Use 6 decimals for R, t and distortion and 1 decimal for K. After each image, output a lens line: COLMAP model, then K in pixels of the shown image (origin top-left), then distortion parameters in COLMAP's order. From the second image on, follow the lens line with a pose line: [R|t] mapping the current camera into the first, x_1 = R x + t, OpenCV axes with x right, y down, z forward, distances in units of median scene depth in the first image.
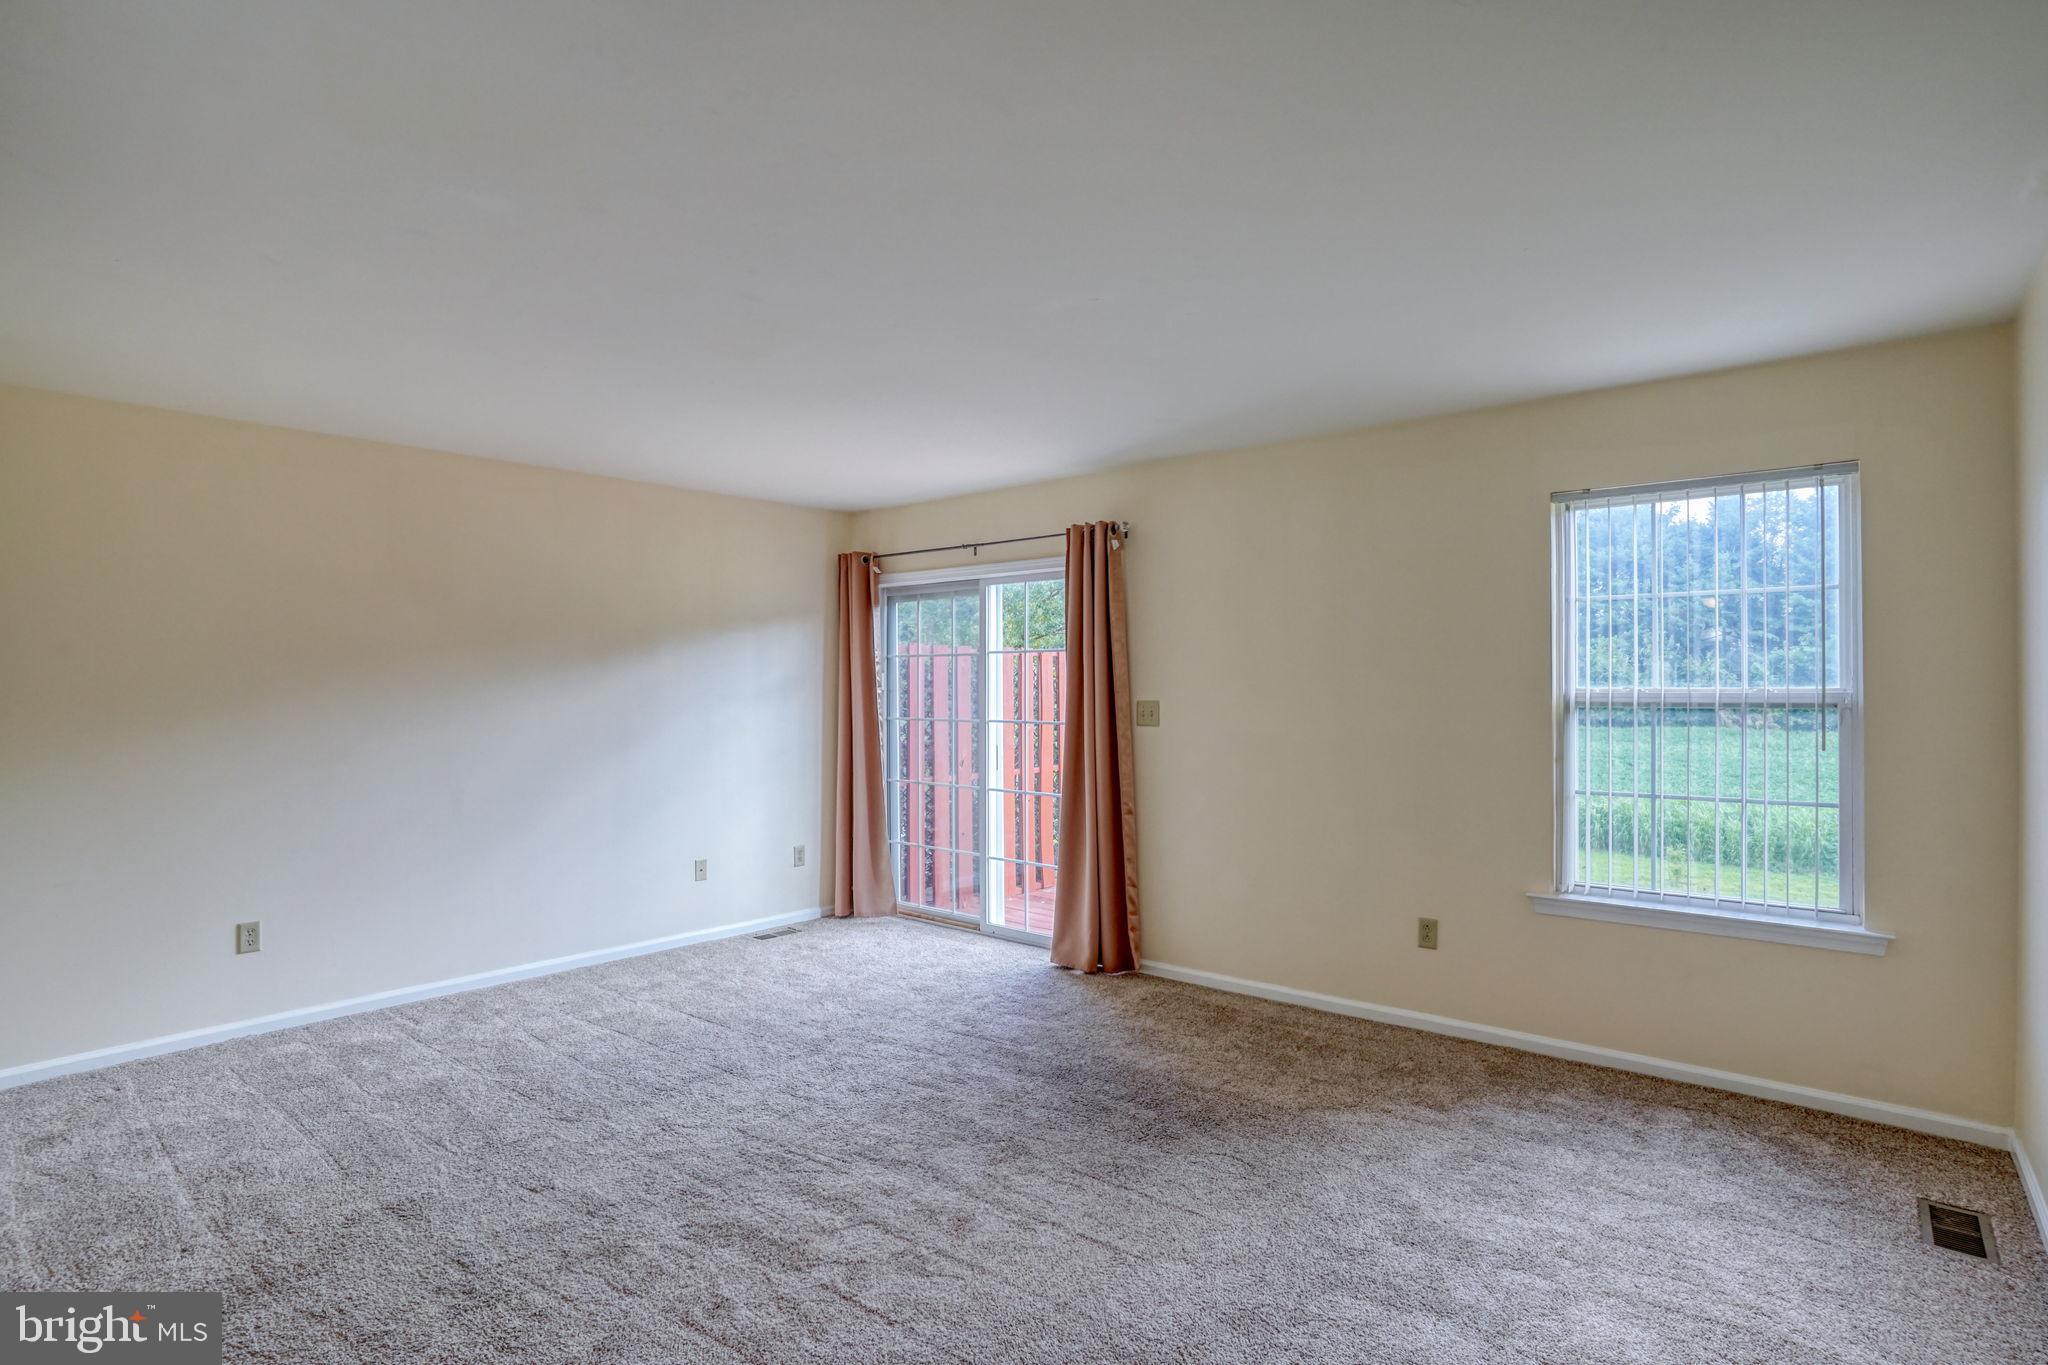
lens RADIAL K [[1043.0, 0, 1051.1], [0, 1043.0, 675.6], [0, 0, 1]] dist [-0.089027, 0.046283]
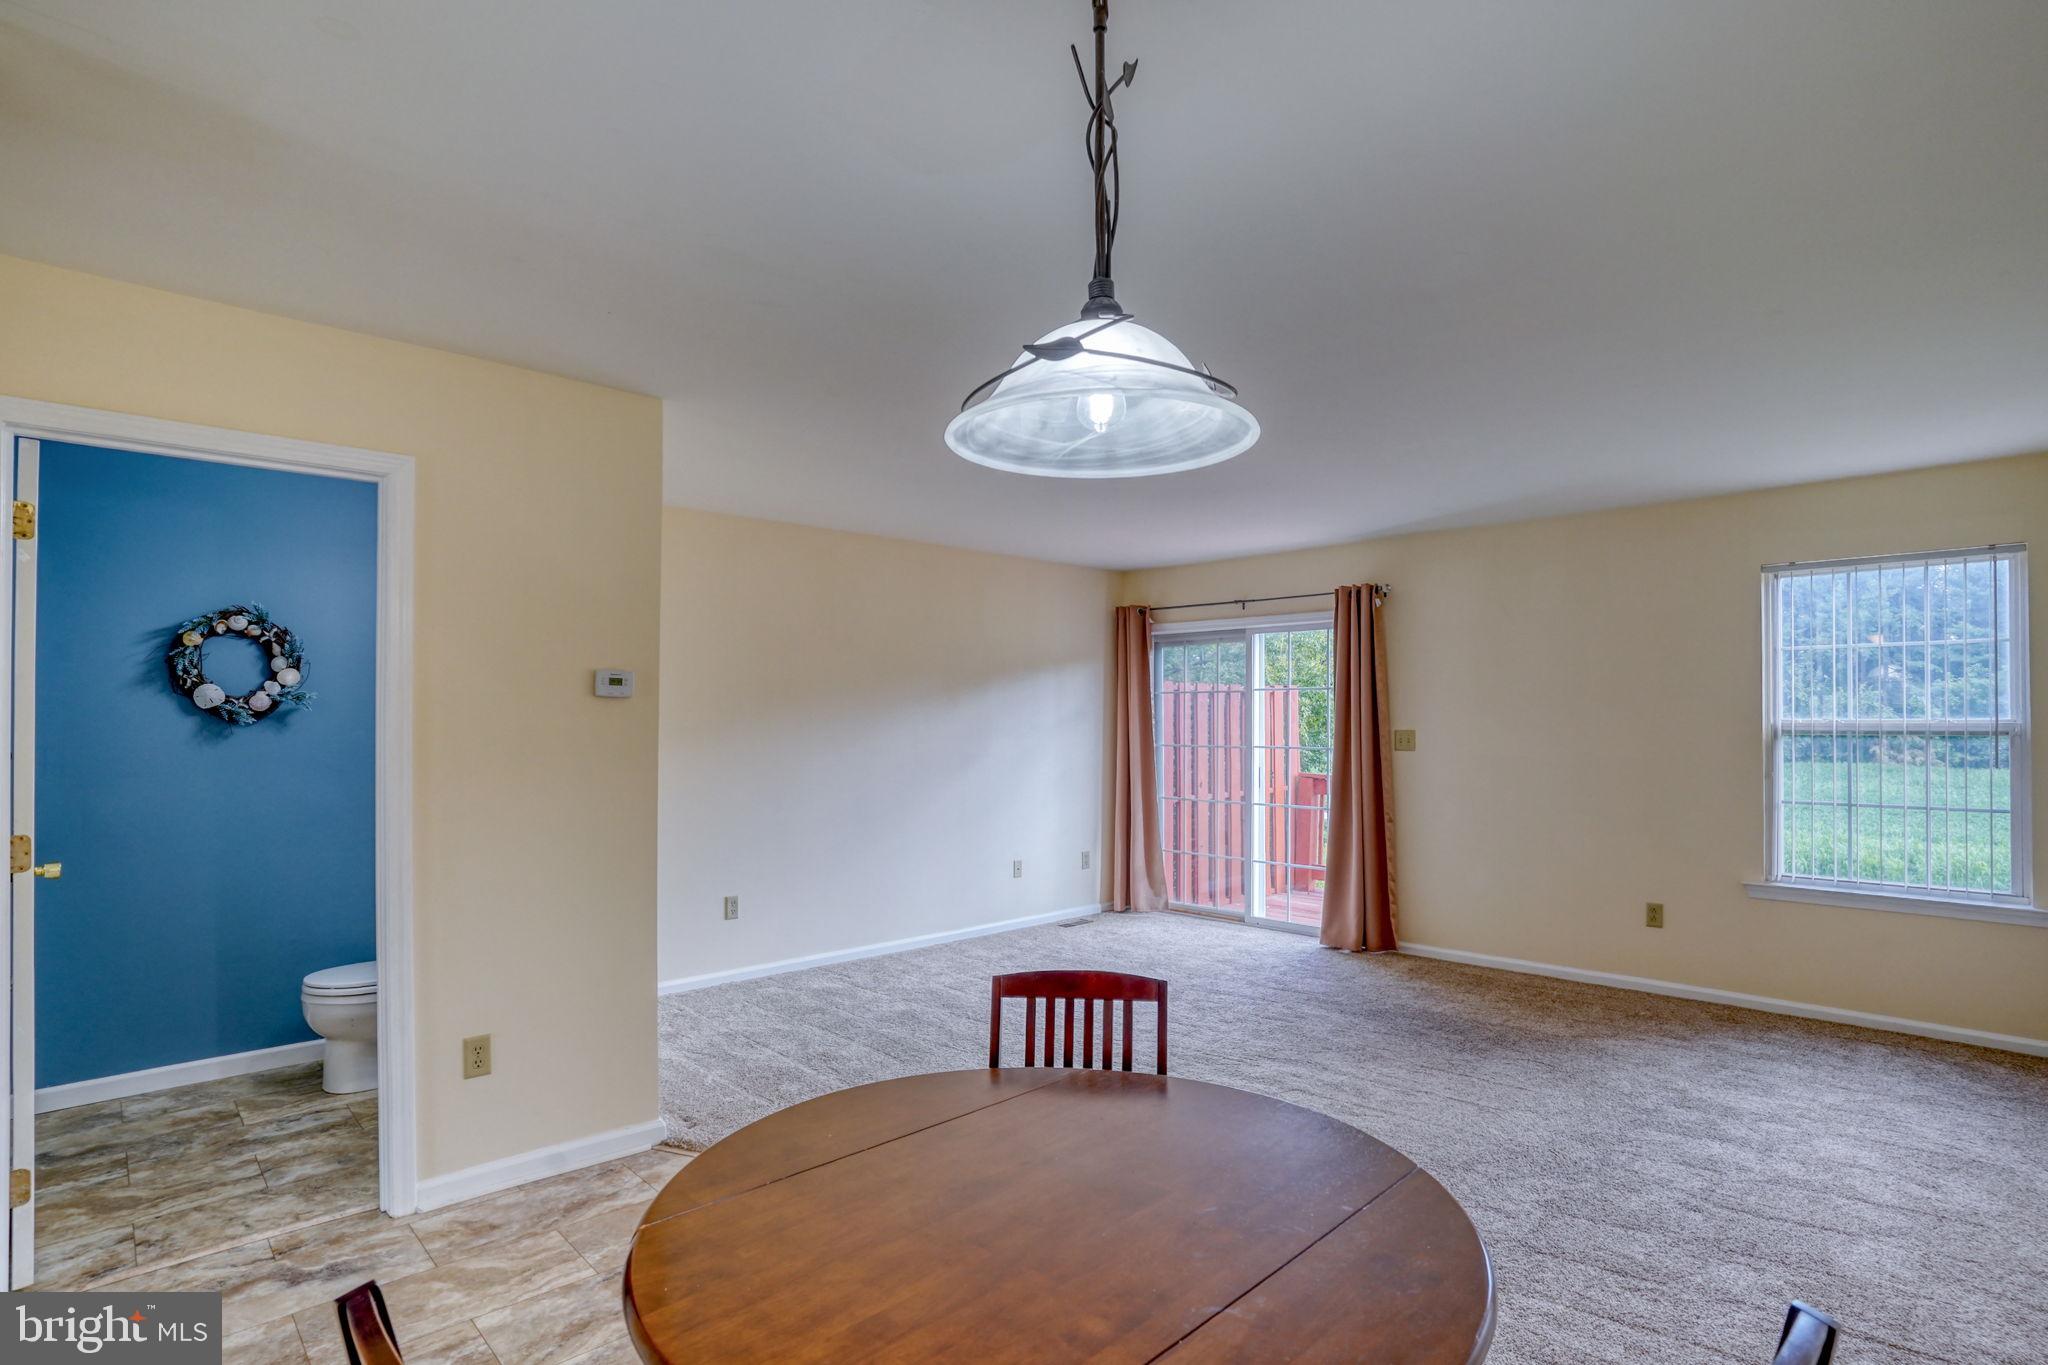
lens RADIAL K [[1047.2, 0, 1060.3], [0, 1047.2, 705.4], [0, 0, 1]] dist [-0.080245, 0.039860]
pose [[0.995651, -0.000118, -0.093162, -0.240887], [-0.000193, 0.999994, -0.003338, -0.000262], [0.093162, 0.003342, 0.995645, -0.311083]]
